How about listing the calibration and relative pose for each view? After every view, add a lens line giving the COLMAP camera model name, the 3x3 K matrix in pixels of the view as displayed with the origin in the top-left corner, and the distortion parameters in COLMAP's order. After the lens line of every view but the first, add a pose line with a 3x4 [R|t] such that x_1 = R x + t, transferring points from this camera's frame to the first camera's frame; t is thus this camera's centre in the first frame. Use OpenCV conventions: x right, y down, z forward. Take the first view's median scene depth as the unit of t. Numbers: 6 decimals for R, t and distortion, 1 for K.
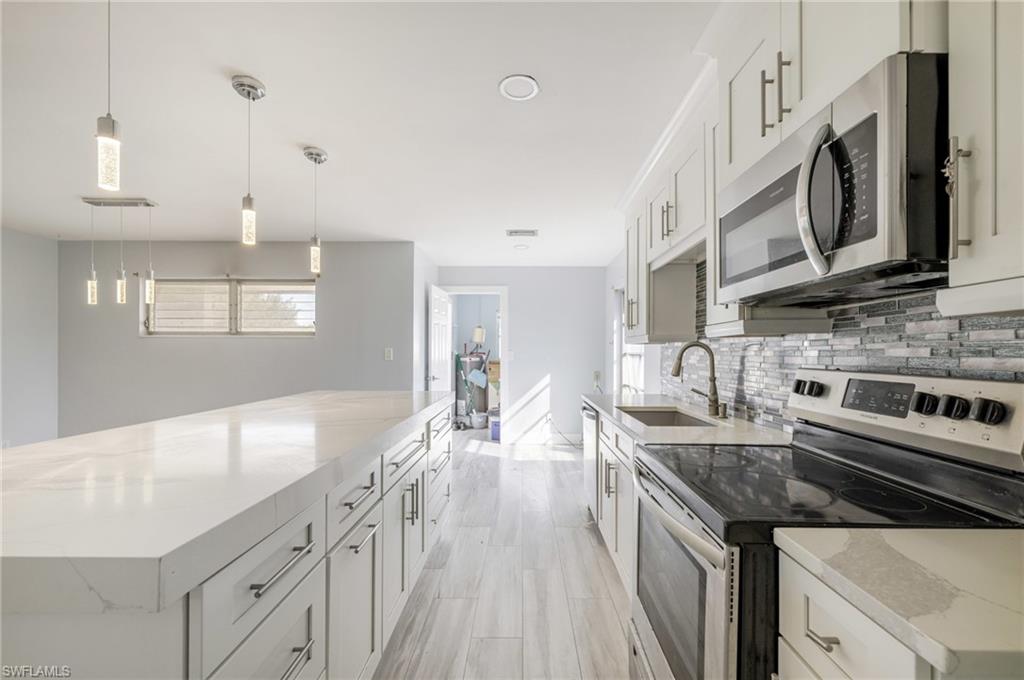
lens RADIAL K [[432.5, 0, 522.4], [0, 432.5, 354.3], [0, 0, 1]] dist [0.000937, 0.000944]
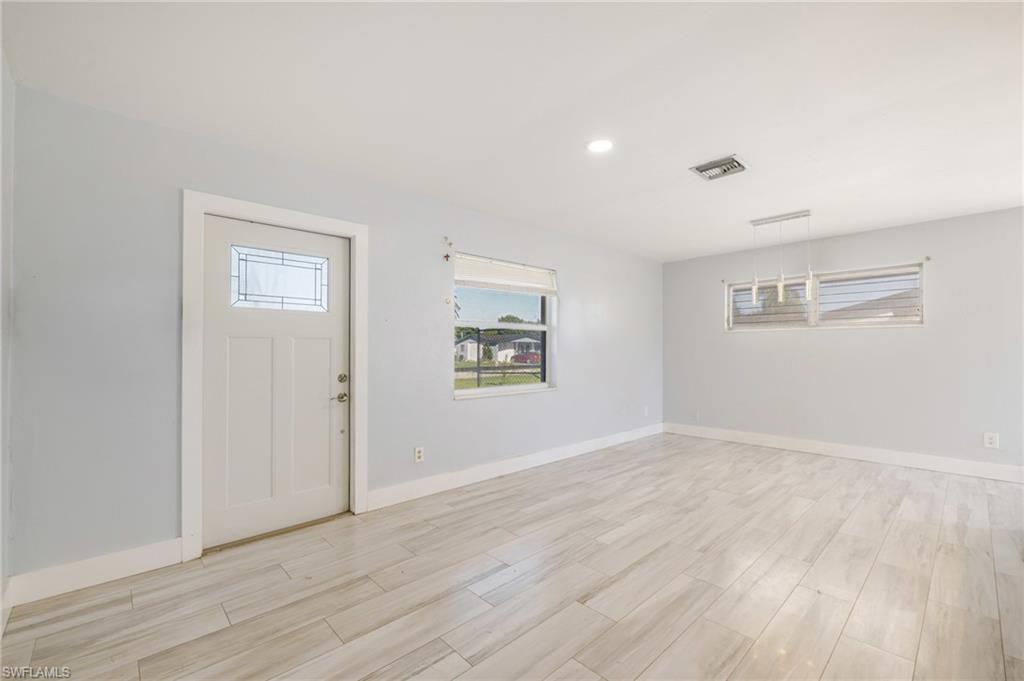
lens RADIAL K [[432.5, 0, 517.5], [0, 432.5, 343.9], [0, 0, 1]] dist [0.000937, 0.000944]
pose [[0.690660, -0.016007, -0.723002, -0.414022], [0.001516, 0.999785, -0.020686, 0.017653], [0.723178, 0.013191, 0.690536, -0.264711]]
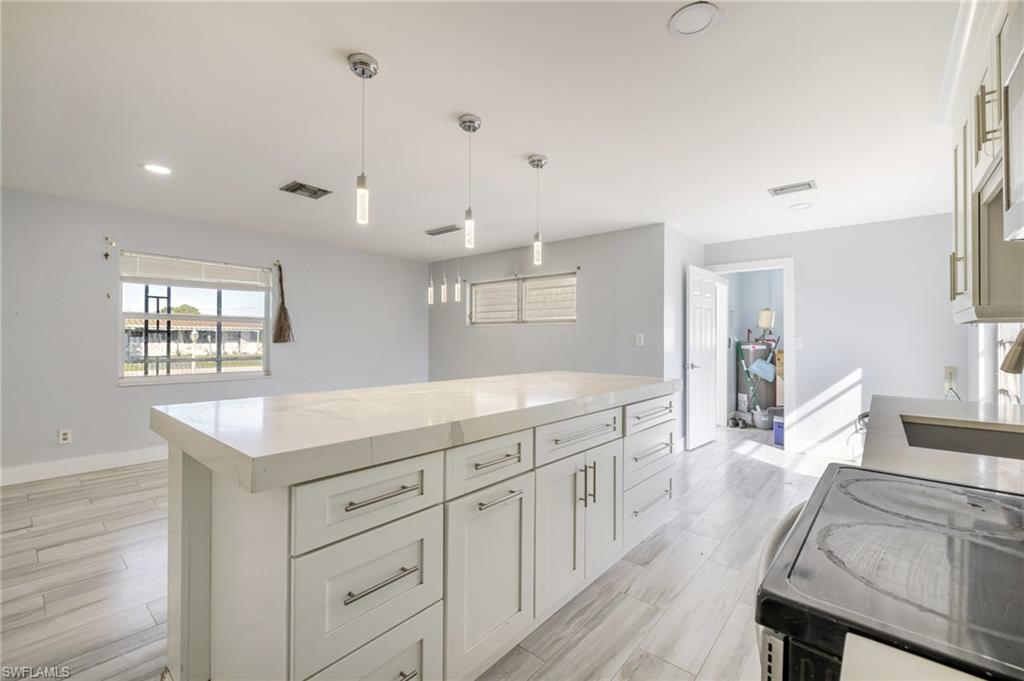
lens RADIAL K [[432.5, 0, 515.5], [0, 432.5, 336.4], [0, 0, 1]] dist [0.000937, 0.000944]
pose [[0.765903, -0.001668, -0.642955, 0.114110], [-0.008024, 0.999894, -0.012153, 0.007016], [0.642907, 0.014468, 0.765808, 0.055719]]
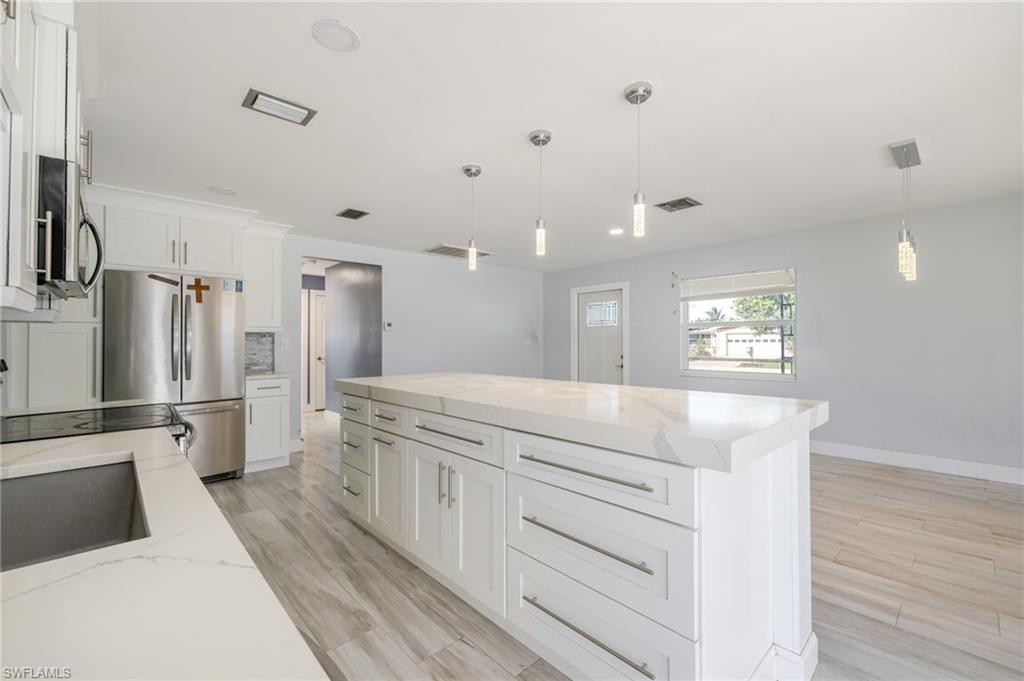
lens RADIAL K [[432.5, 0, 509.8], [0, 432.5, 338.2], [0, 0, 1]] dist [0.000937, 0.000944]
pose [[-0.734181, -0.004104, -0.678941, 0.140759], [0.002441, 0.999959, -0.008683, 0.005588], [0.678949, -0.008032, -0.734141, 0.812516]]
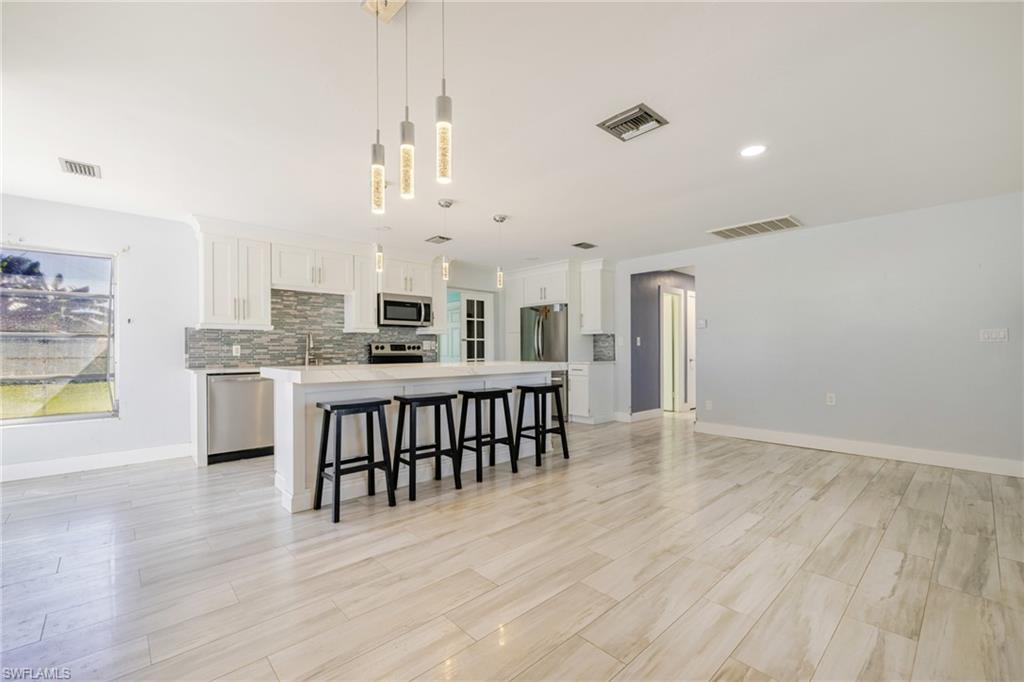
lens RADIAL K [[432.5, 0, 508.4], [0, 432.5, 345.8], [0, 0, 1]] dist [0.000937, 0.000944]
pose [[-0.675498, 0.004520, 0.737348, -0.985982], [0.002856, 0.999990, -0.003514, 0.026220], [-0.737356, -0.000268, -0.675504, 0.916664]]
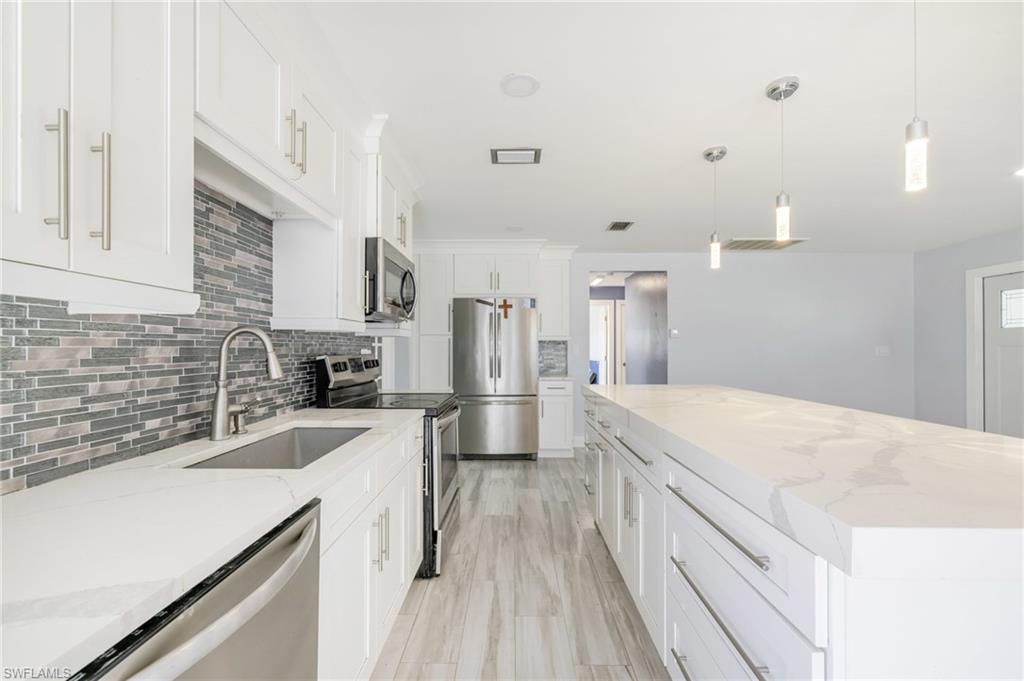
lens RADIAL K [[432.5, 0, 504.2], [0, 432.5, 346.8], [0, 0, 1]] dist [0.000937, 0.000944]
pose [[-0.999860, -0.002944, 0.016447, 0.004817], [-0.002974, 0.999994, -0.001809, 0.001218], [-0.016441, -0.001858, -0.999863, 0.867008]]
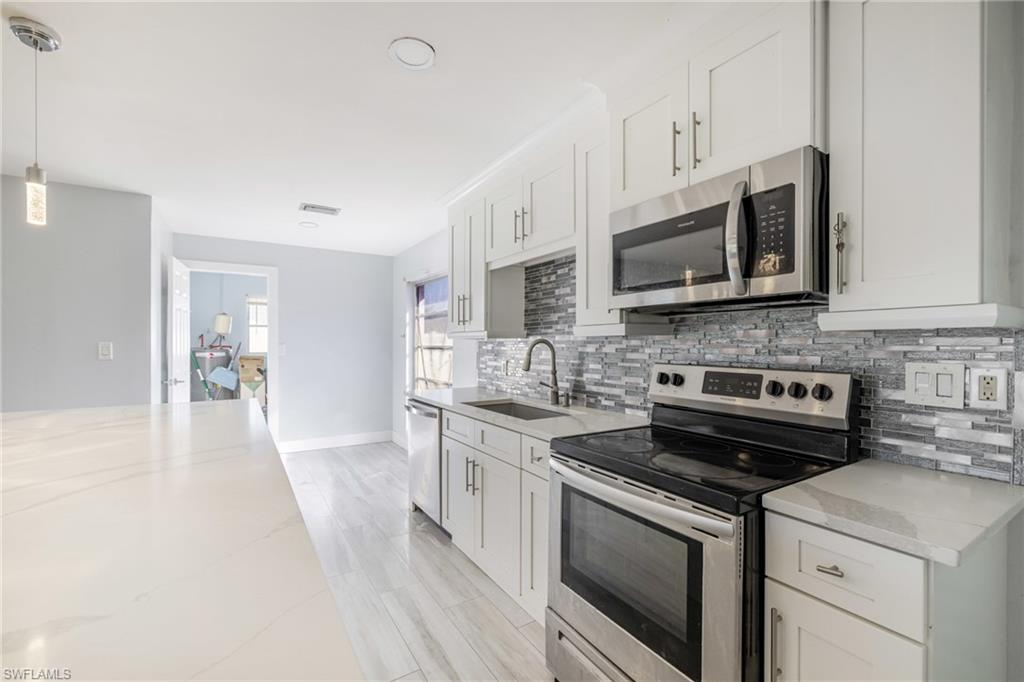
lens RADIAL K [[432.5, 0, 512.2], [0, 432.5, 347.9], [0, 0, 1]] dist [0.000937, 0.000944]
pose [[0.842987, -0.008018, 0.537874, -0.134357], [0.003931, 0.999954, 0.008744, -0.008564], [-0.537919, -0.005257, 0.842980, 0.059631]]
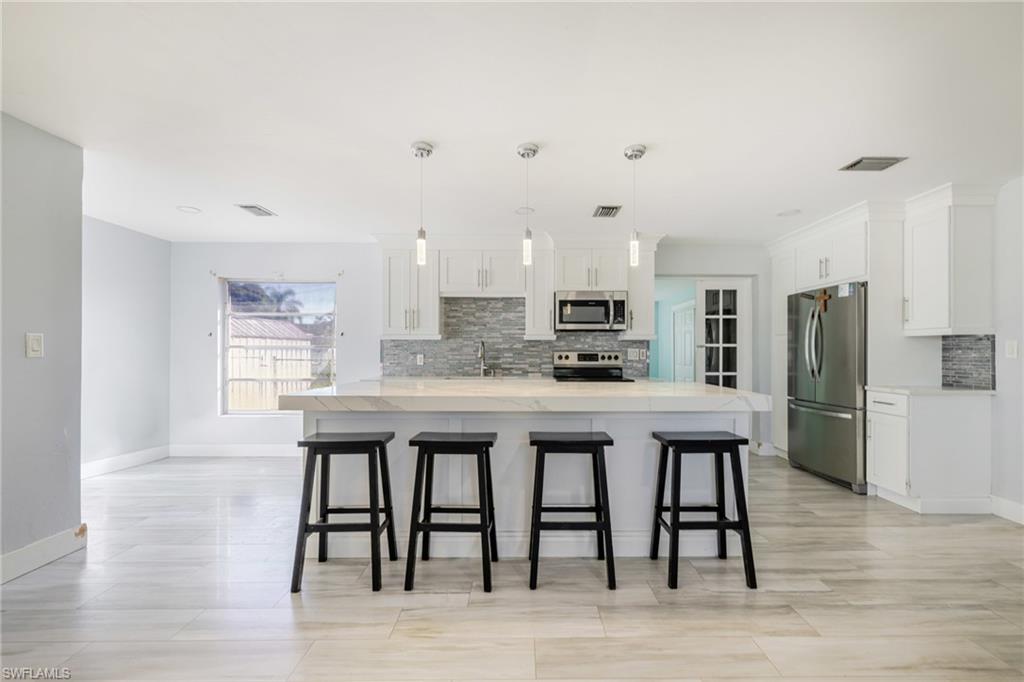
lens RADIAL K [[432.5, 0, 525.7], [0, 432.5, 351.2], [0, 0, 1]] dist [0.000937, 0.000944]
pose [[-0.011998, -0.006710, 0.999906, -0.847321], [0.001471, 0.999976, 0.006728, 0.003704], [-0.999927, 0.001551, -0.011988, 0.436710]]
